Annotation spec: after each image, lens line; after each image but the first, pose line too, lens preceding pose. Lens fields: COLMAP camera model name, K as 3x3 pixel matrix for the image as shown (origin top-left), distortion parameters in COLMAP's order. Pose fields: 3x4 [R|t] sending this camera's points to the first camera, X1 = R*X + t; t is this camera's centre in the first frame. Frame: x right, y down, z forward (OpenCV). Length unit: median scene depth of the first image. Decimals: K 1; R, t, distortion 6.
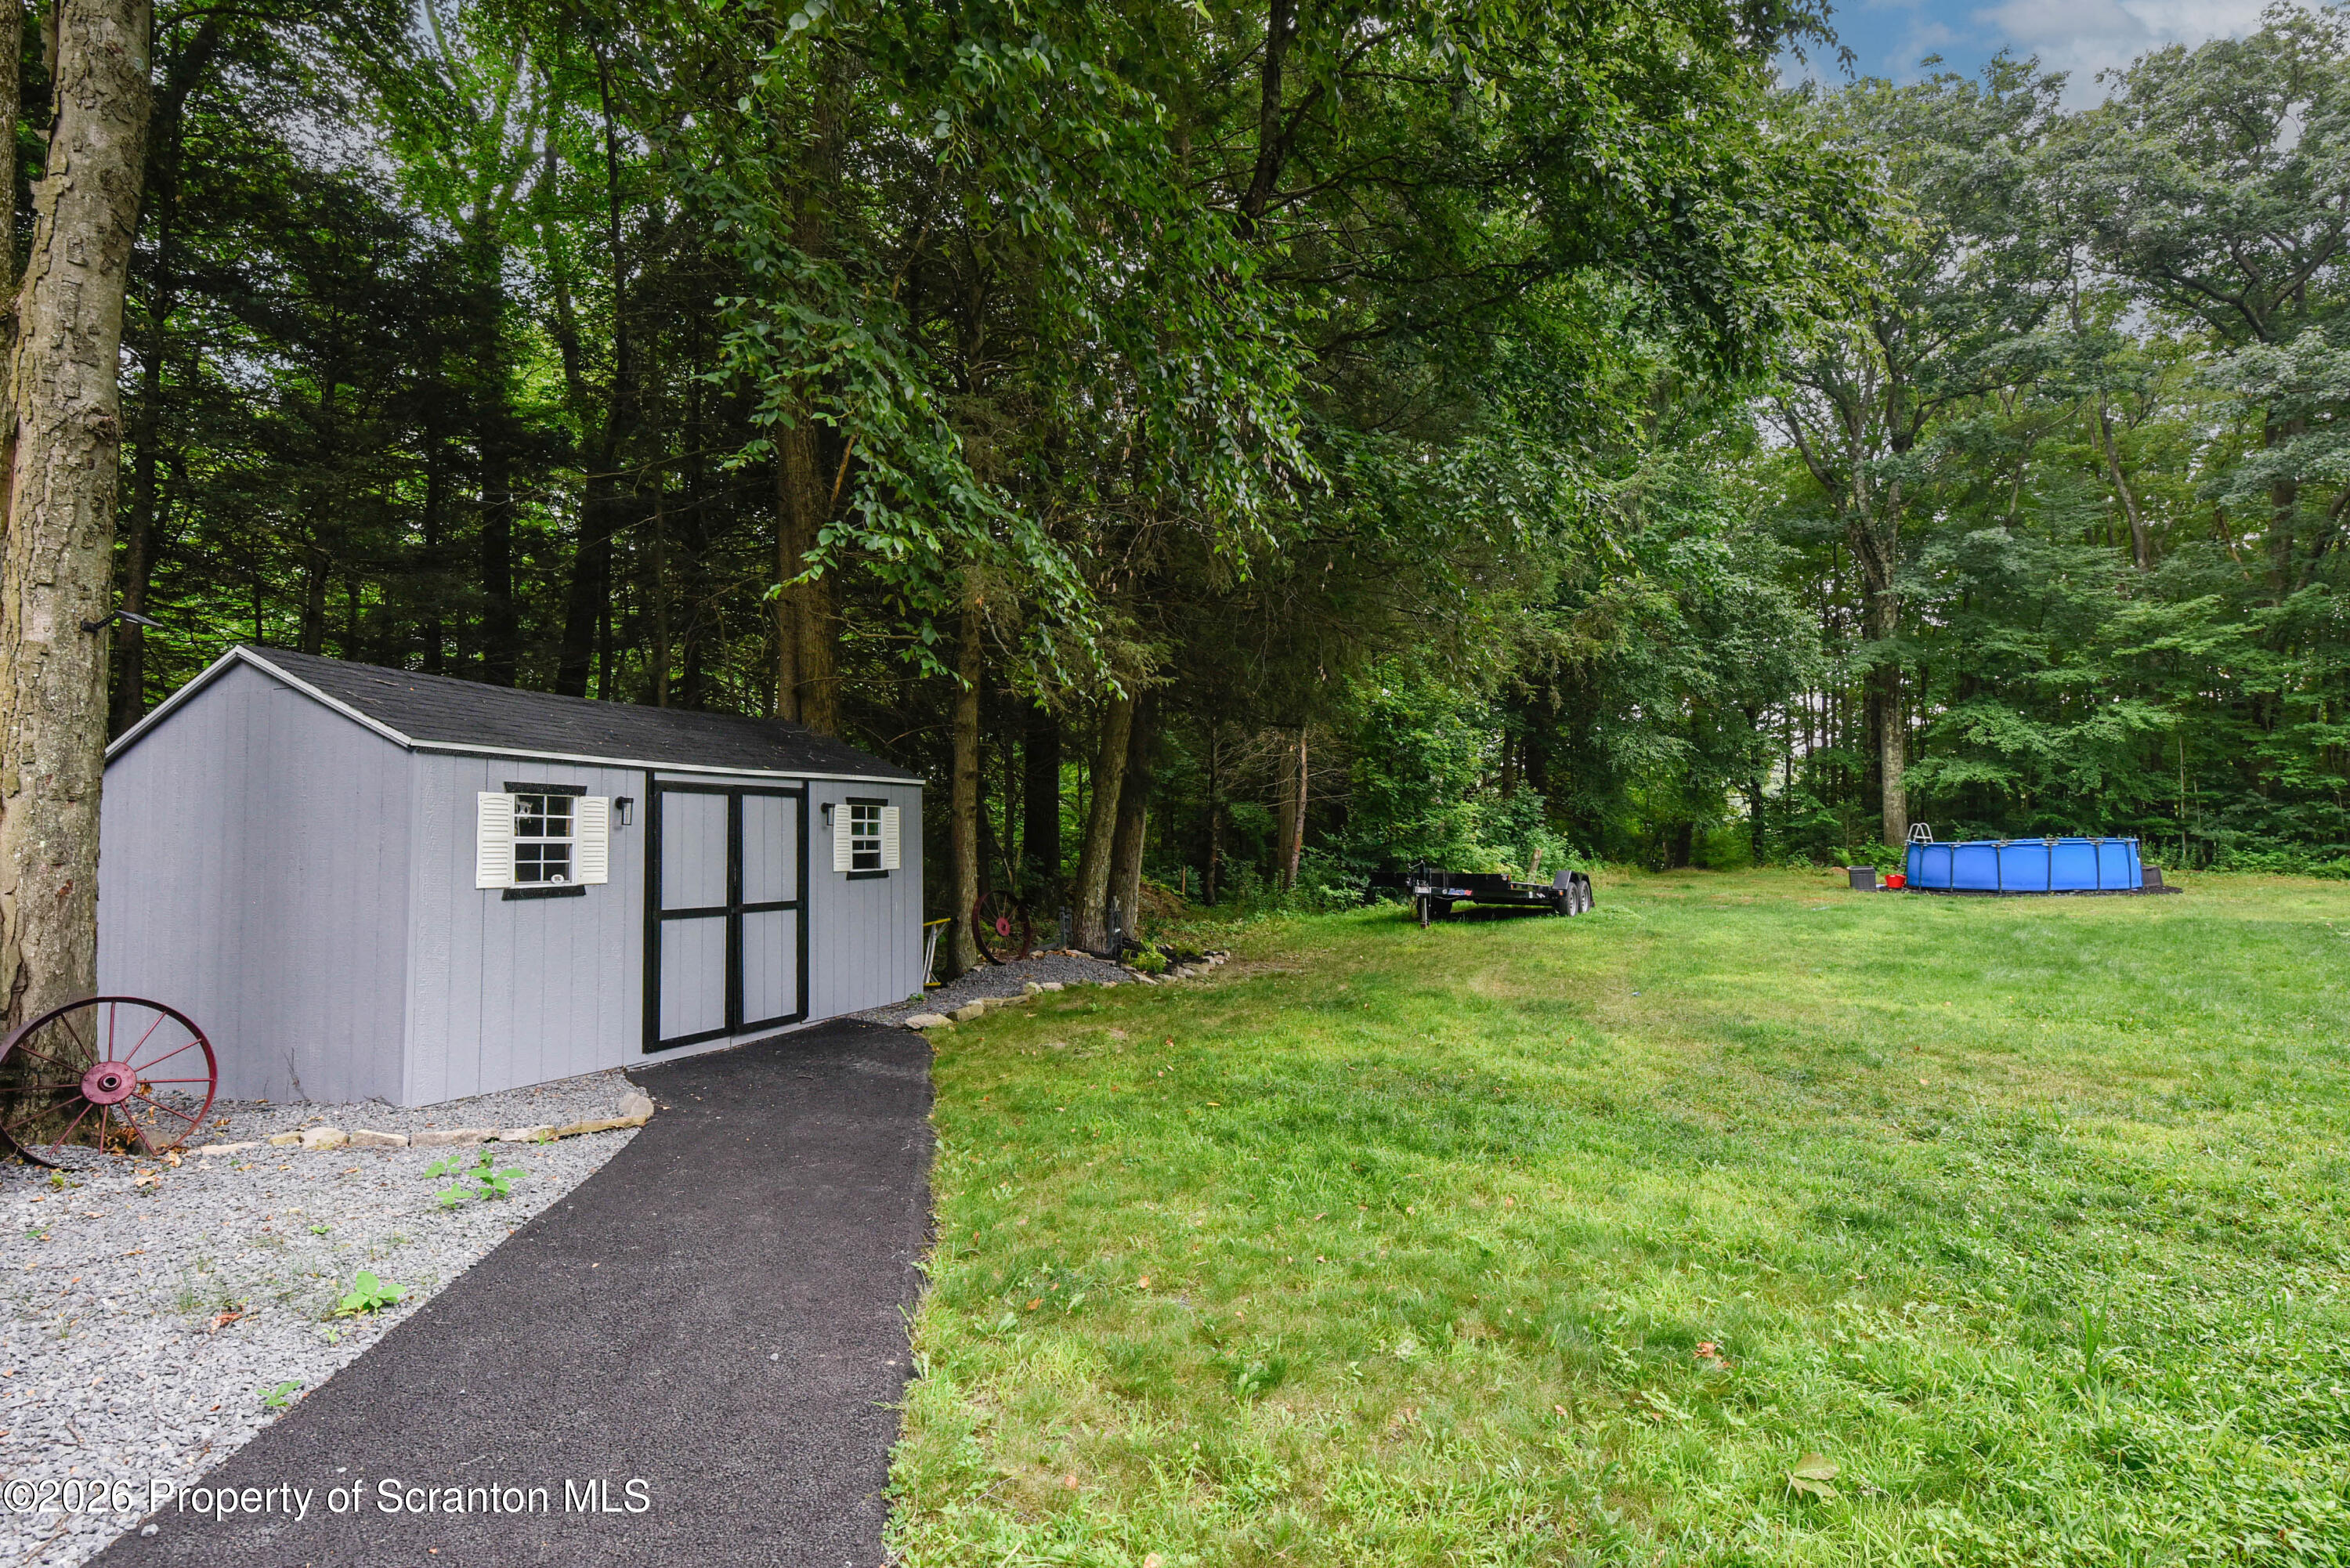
lens RADIAL K [[1137.7, 0, 1172.0], [0, 1137.7, 791.1], [0, 0, 1]] dist [-0.019105, -0.000198]
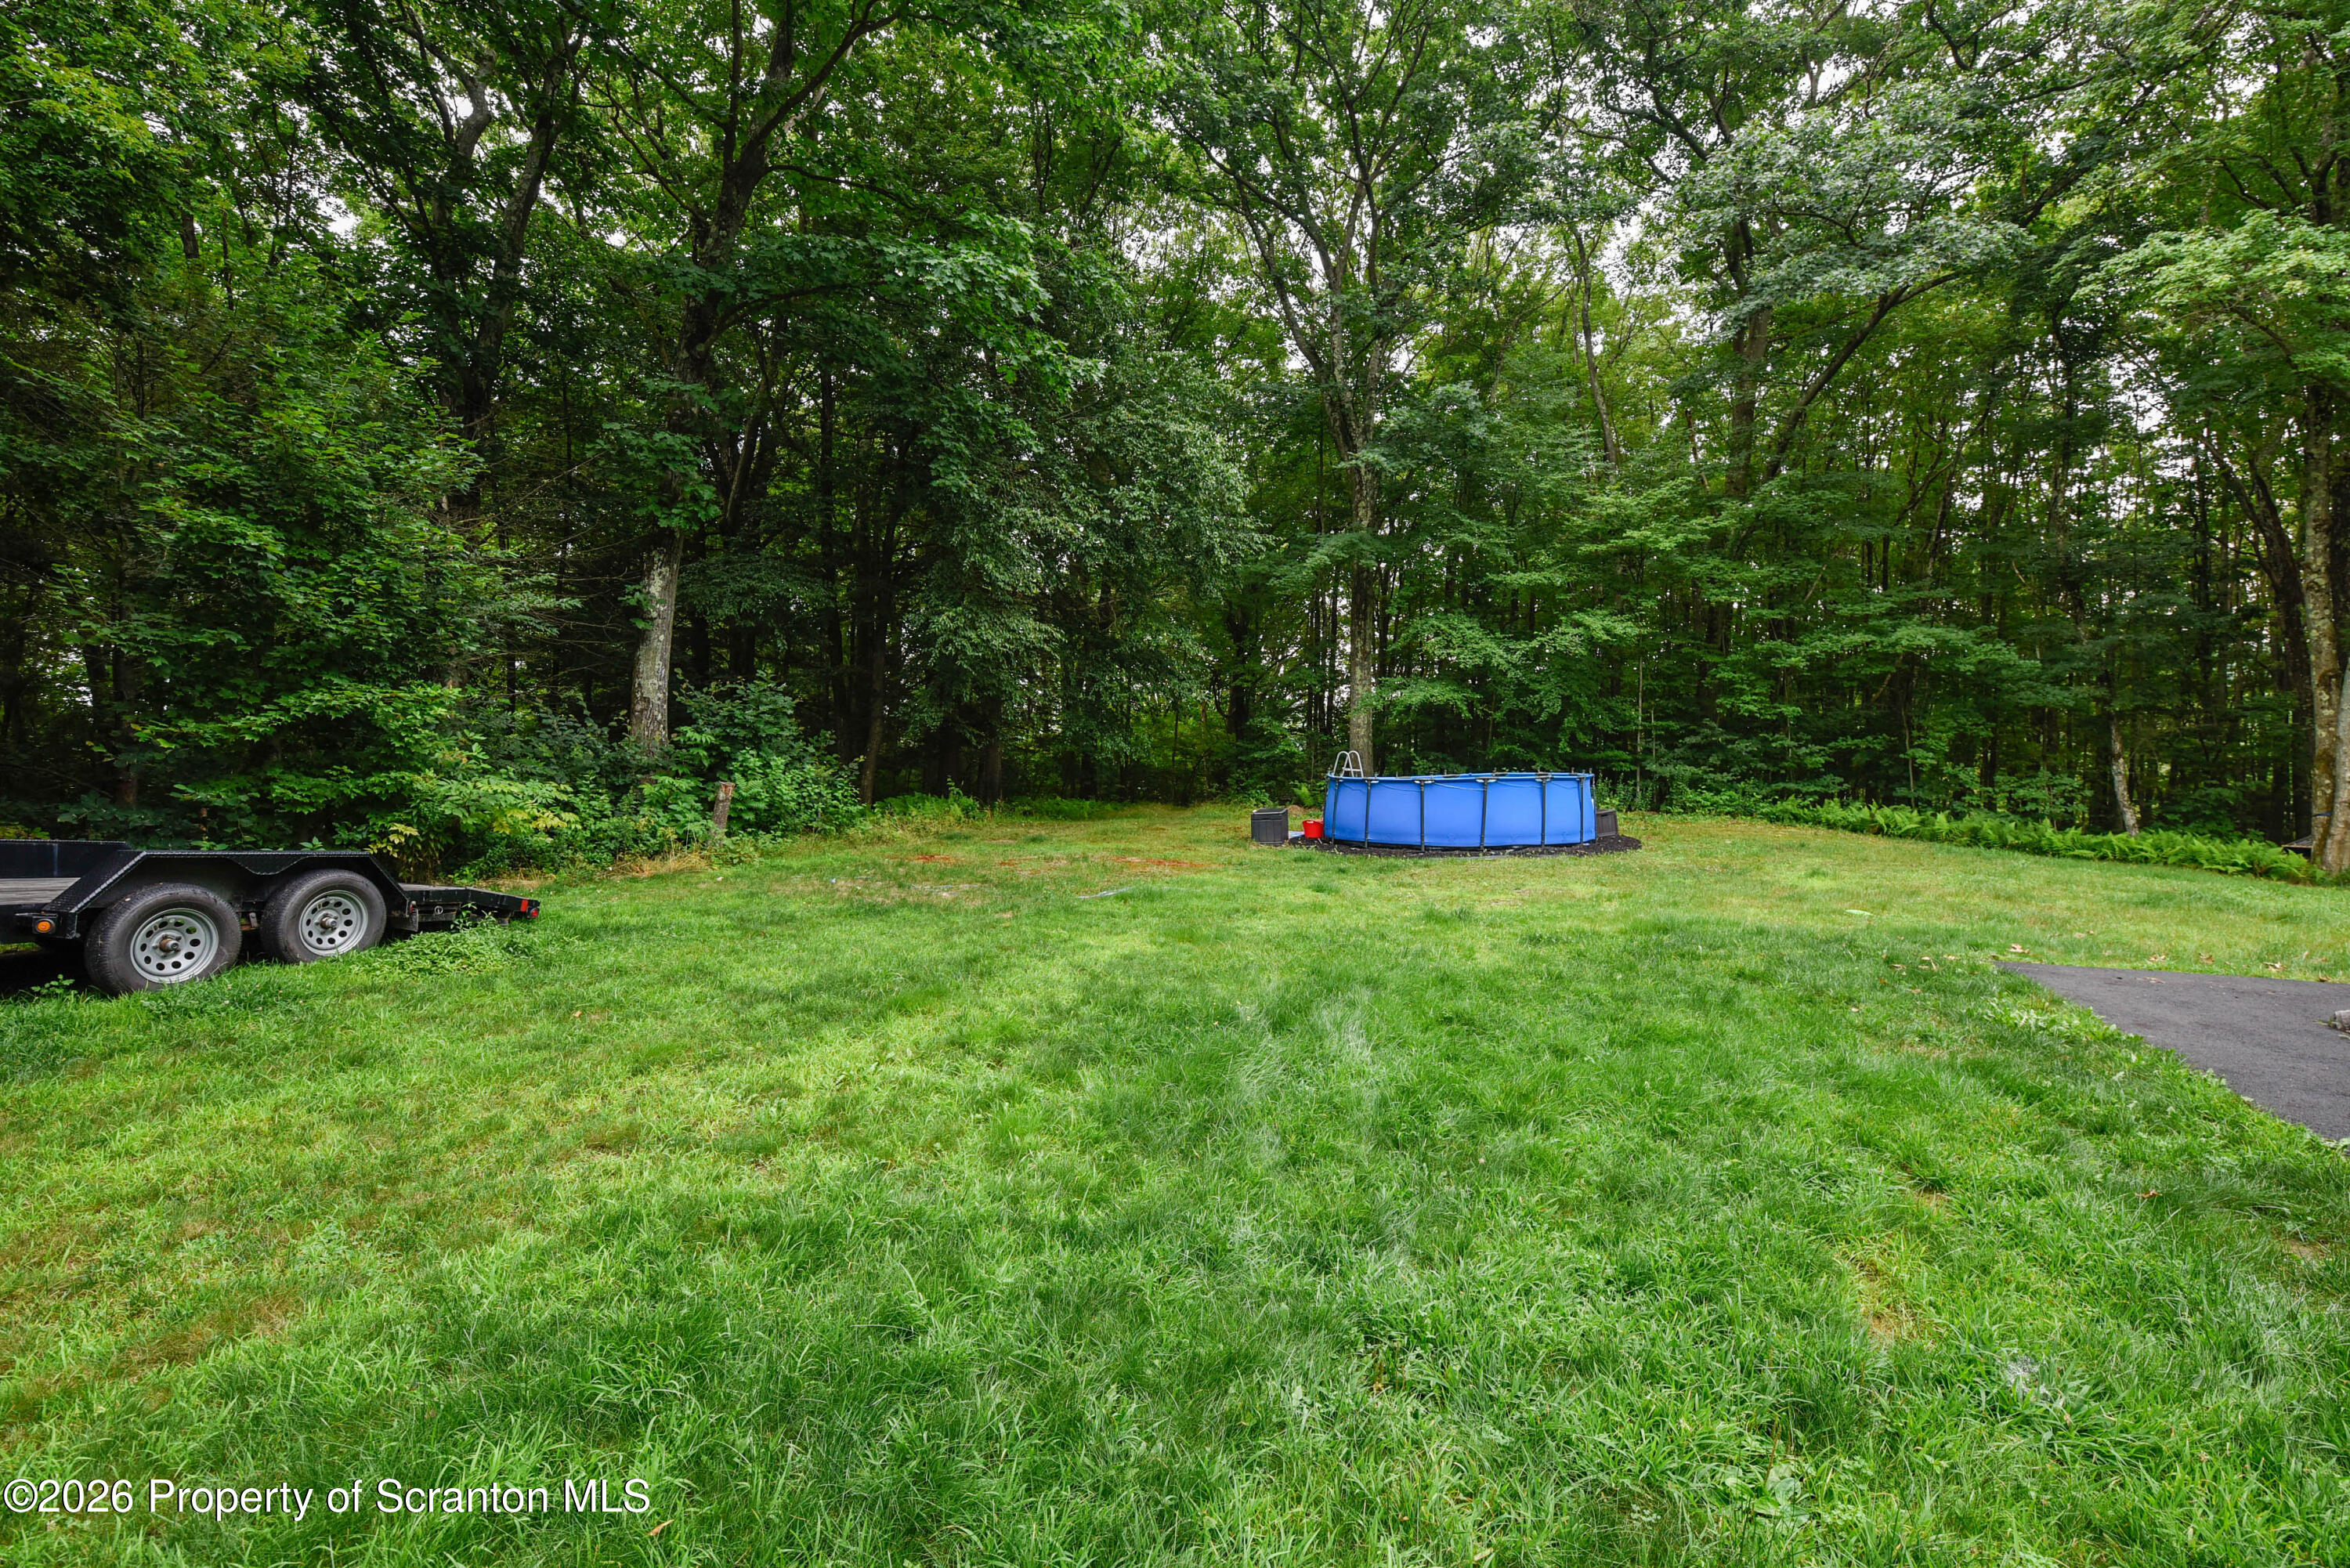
lens RADIAL K [[1037.0, 0, 1175.0], [0, 1037.0, 784.0], [0, 0, 1]] dist [-0.001007, -0.000094]
pose [[0.948279, 0.004583, 0.317406, 0.317701], [-0.022353, 0.998378, 0.052367, 0.016059], [-0.316651, -0.056754, 0.946843, 0.364836]]
